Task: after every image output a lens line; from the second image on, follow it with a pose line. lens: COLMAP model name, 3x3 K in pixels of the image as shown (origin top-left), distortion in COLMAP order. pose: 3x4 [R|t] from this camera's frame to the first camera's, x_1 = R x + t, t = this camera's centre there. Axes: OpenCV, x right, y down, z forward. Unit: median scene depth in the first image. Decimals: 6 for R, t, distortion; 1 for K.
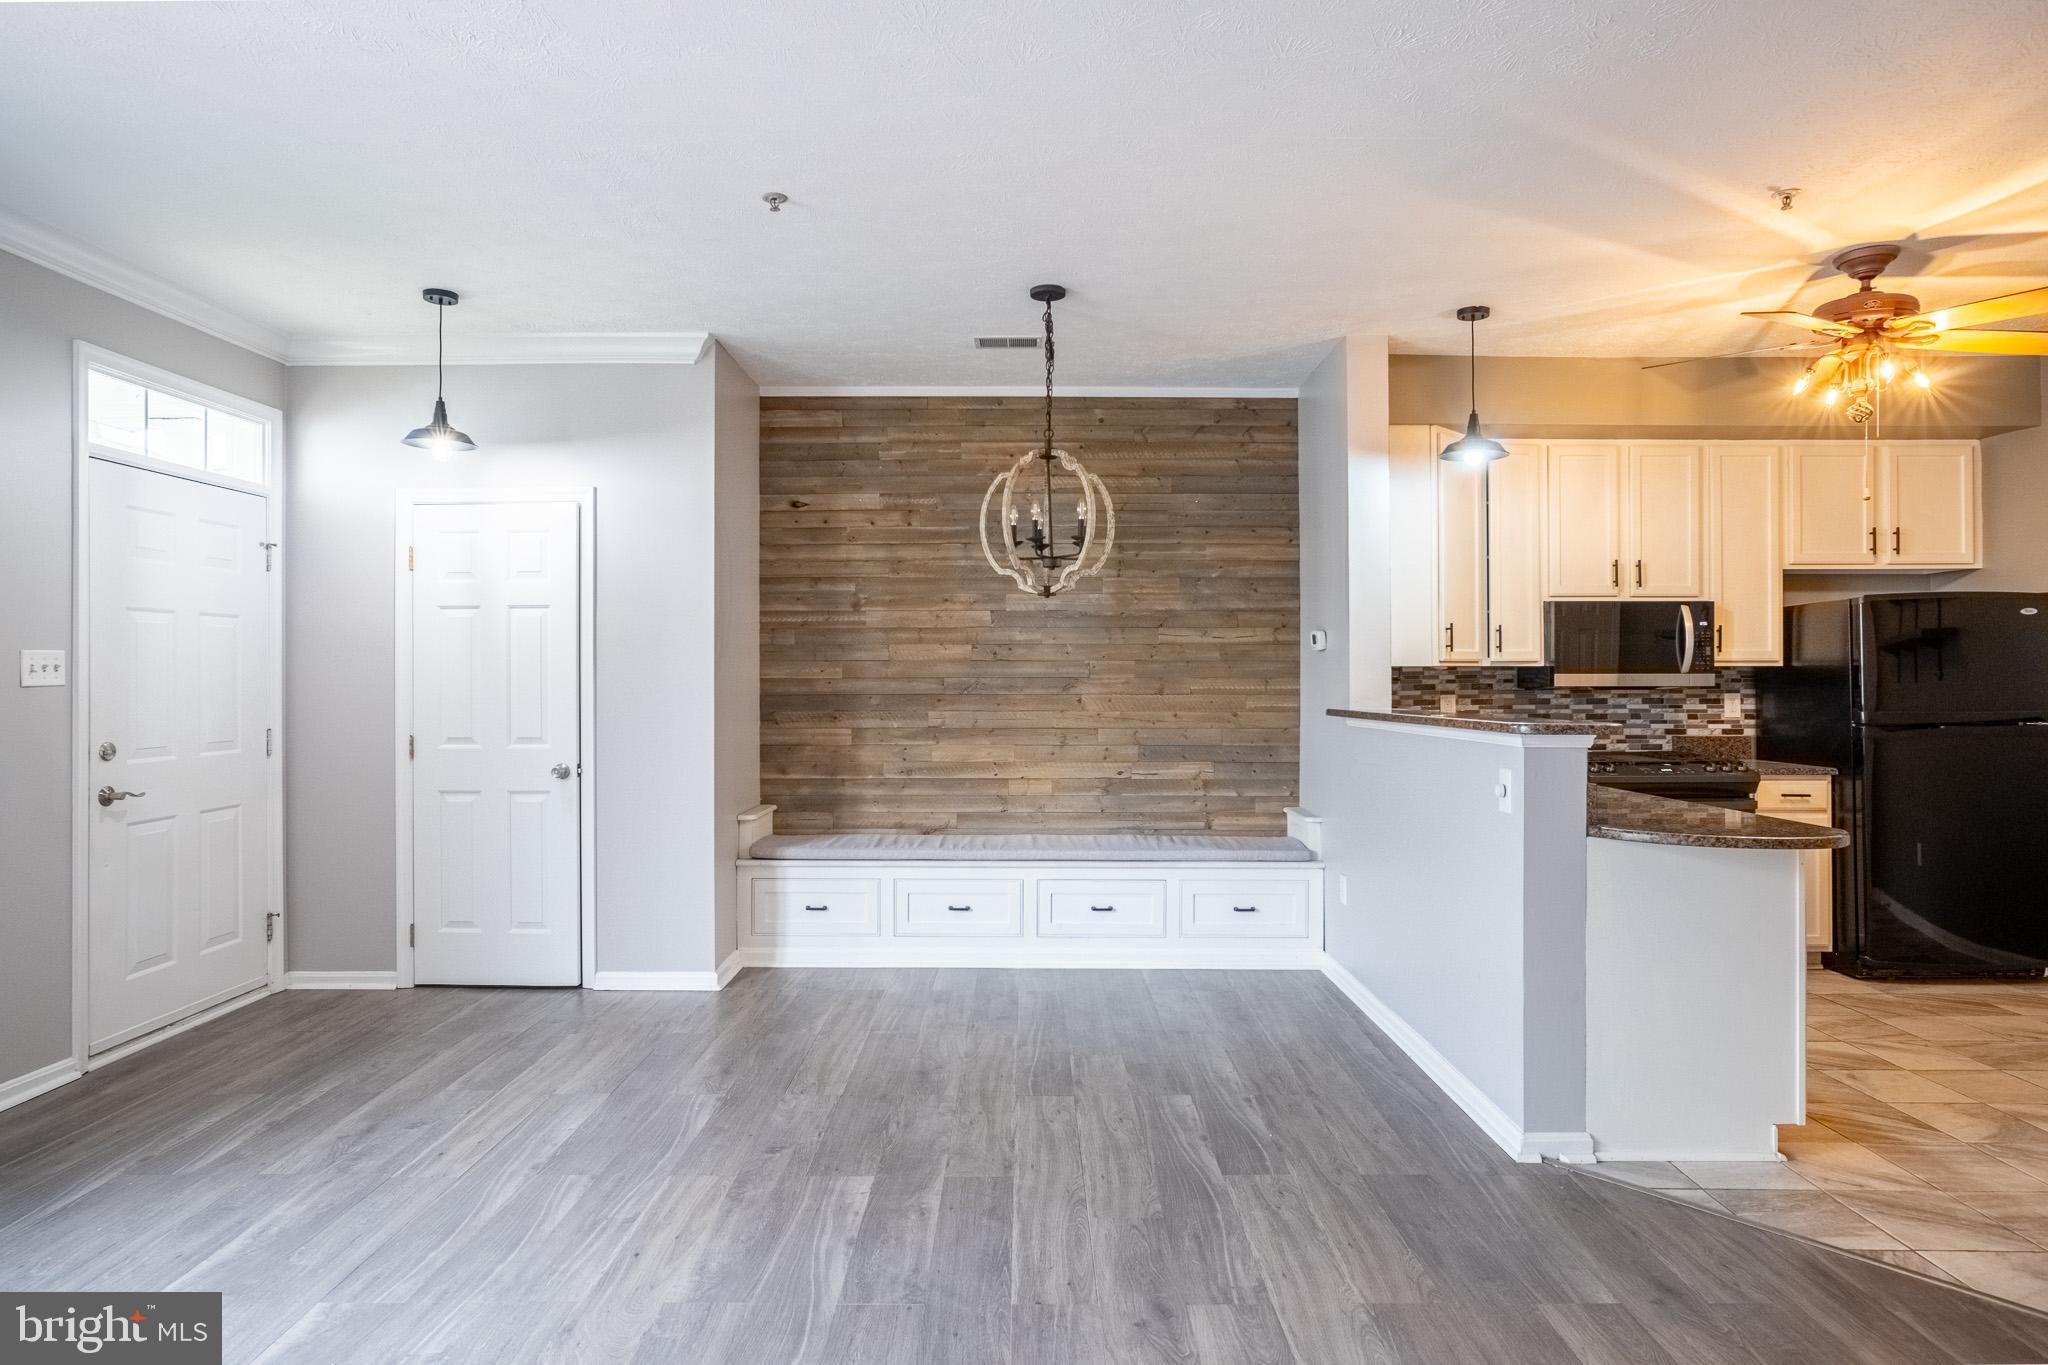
lens RADIAL K [[1169.6, 0, 1028.0], [0, 1169.6, 670.6], [0, 0, 1]] dist [-0.036341, 0.026889]
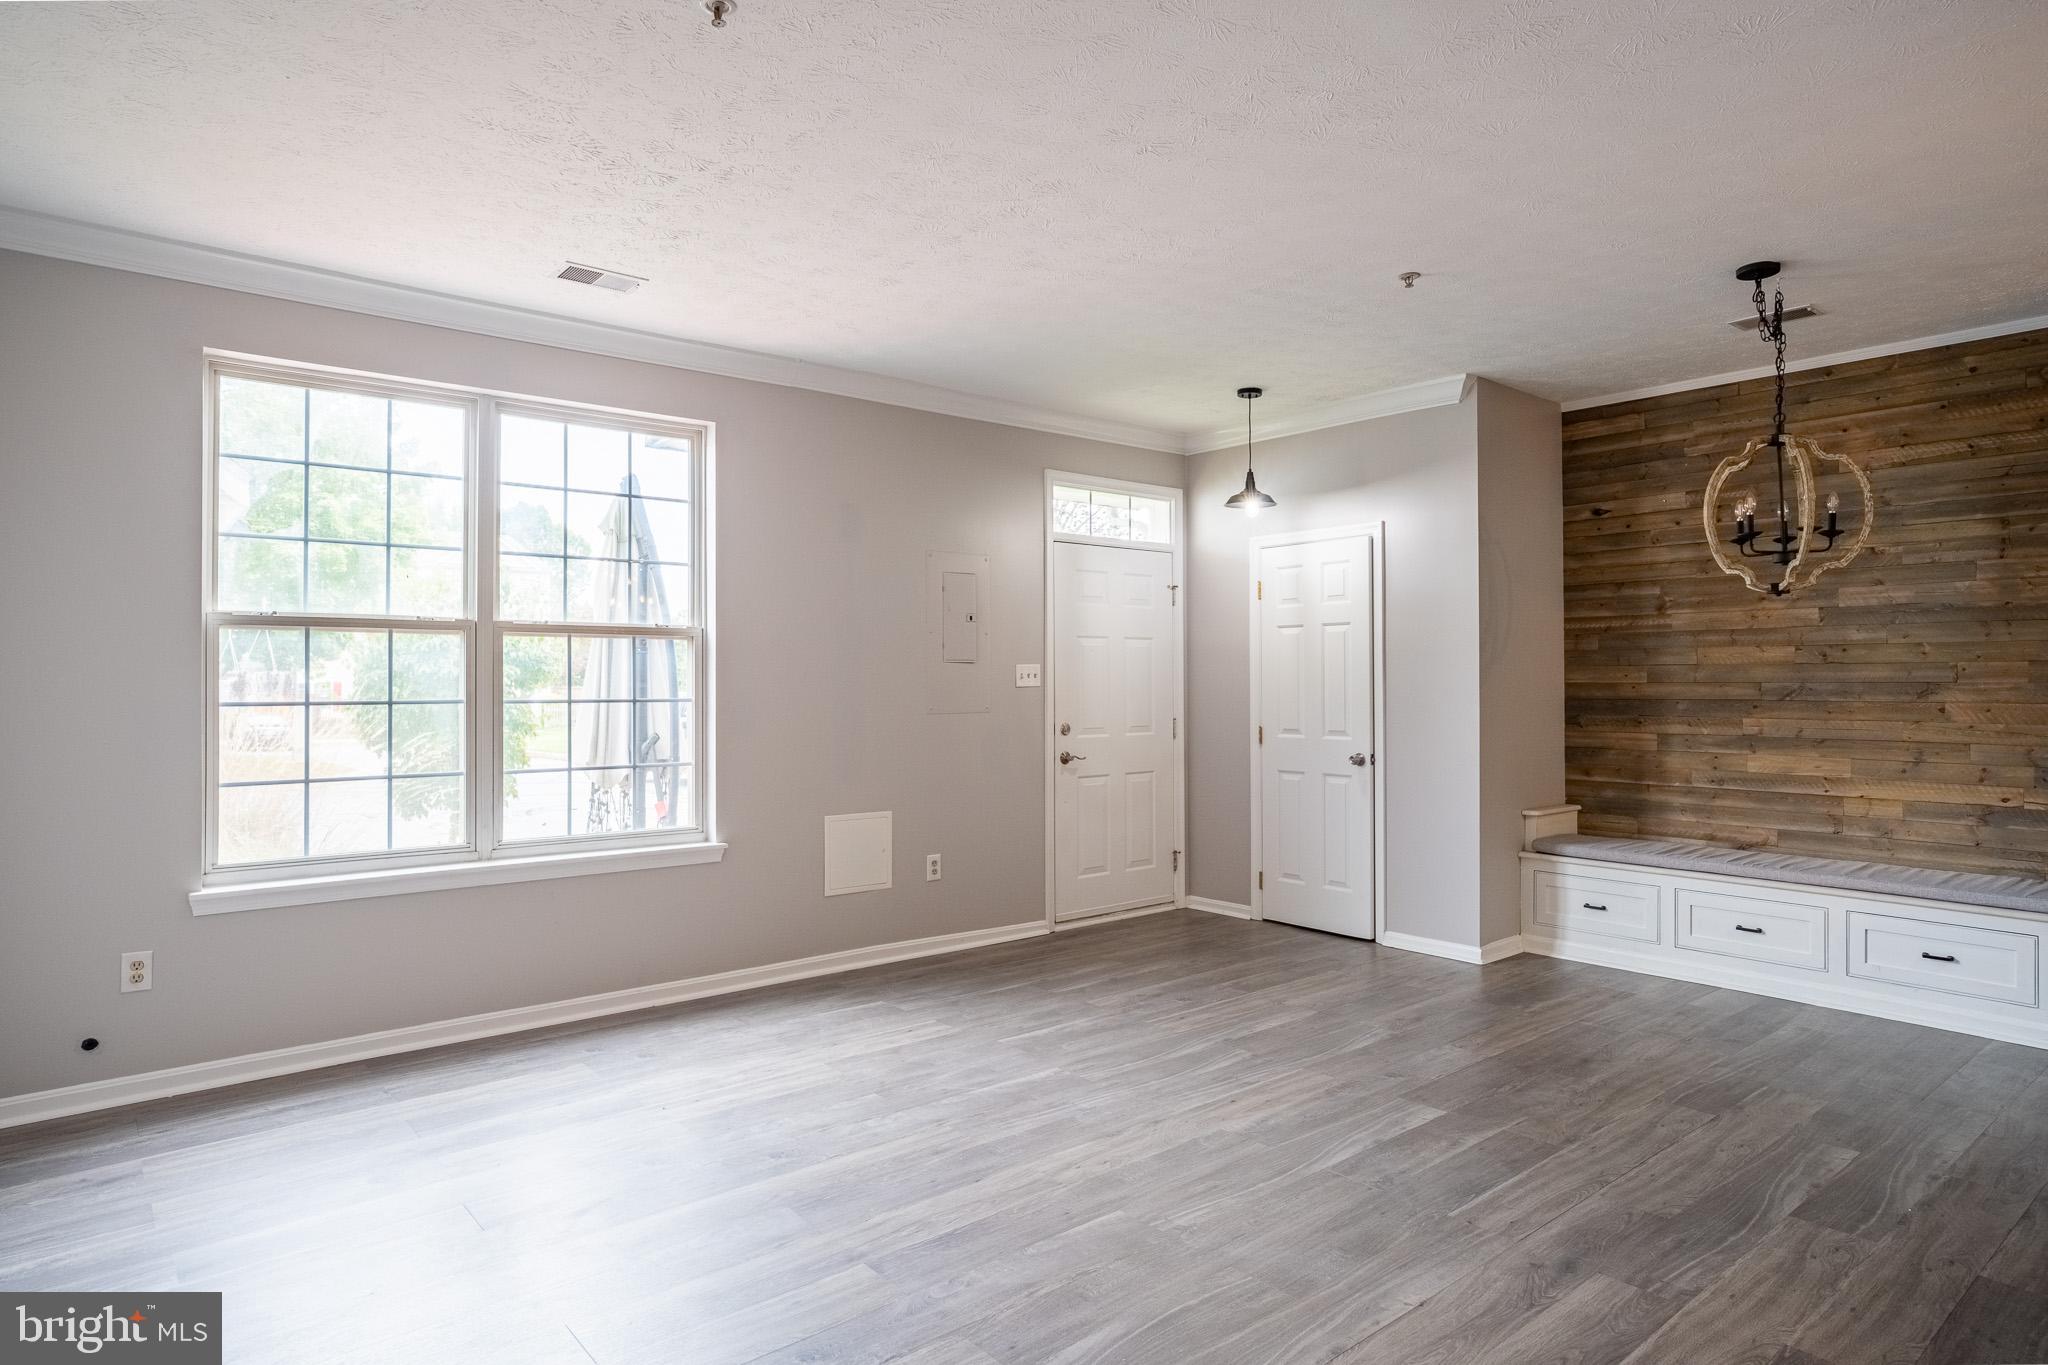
lens RADIAL K [[1169.6, 0, 1028.0], [0, 1169.6, 670.6], [0, 0, 1]] dist [-0.036341, 0.026889]
pose [[0.641350, -0.006813, -0.767218, 0.274691], [0.003439, 0.999976, -0.006005, 0.000356], [0.767240, 0.001213, 0.641358, -0.035062]]
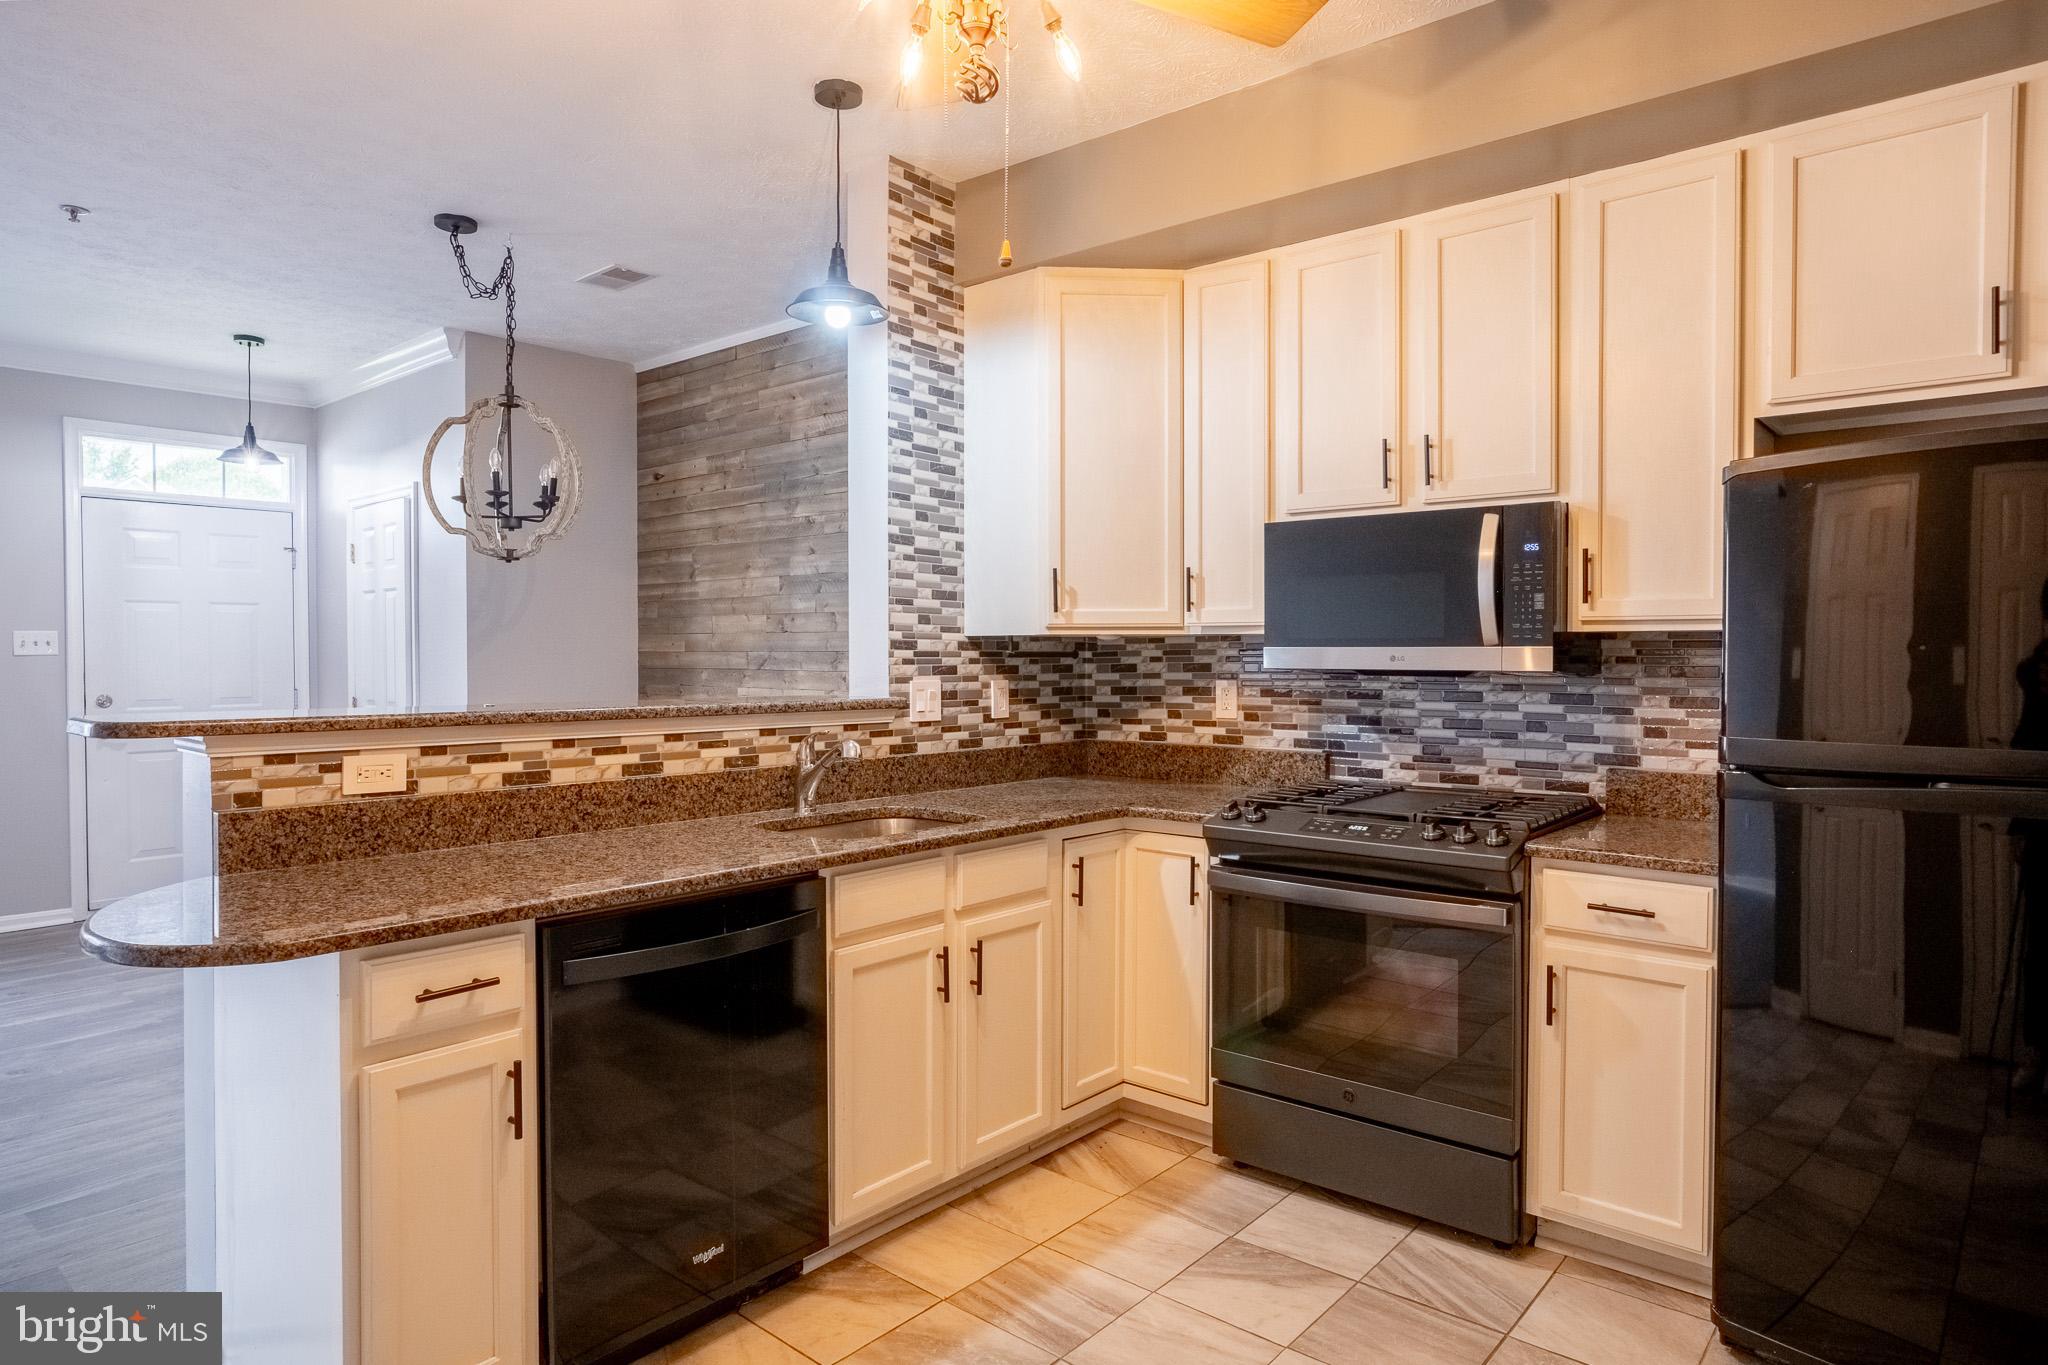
lens RADIAL K [[1185.0, 0, 1029.7], [0, 1185.0, 672.5], [0, 0, 1]] dist [-0.038986, 0.029193]
pose [[0.761553, 0.014294, -0.647945, 0.740796], [0.001051, 0.999728, 0.023289, 0.001577], [0.648102, -0.018416, 0.761331, 0.462708]]
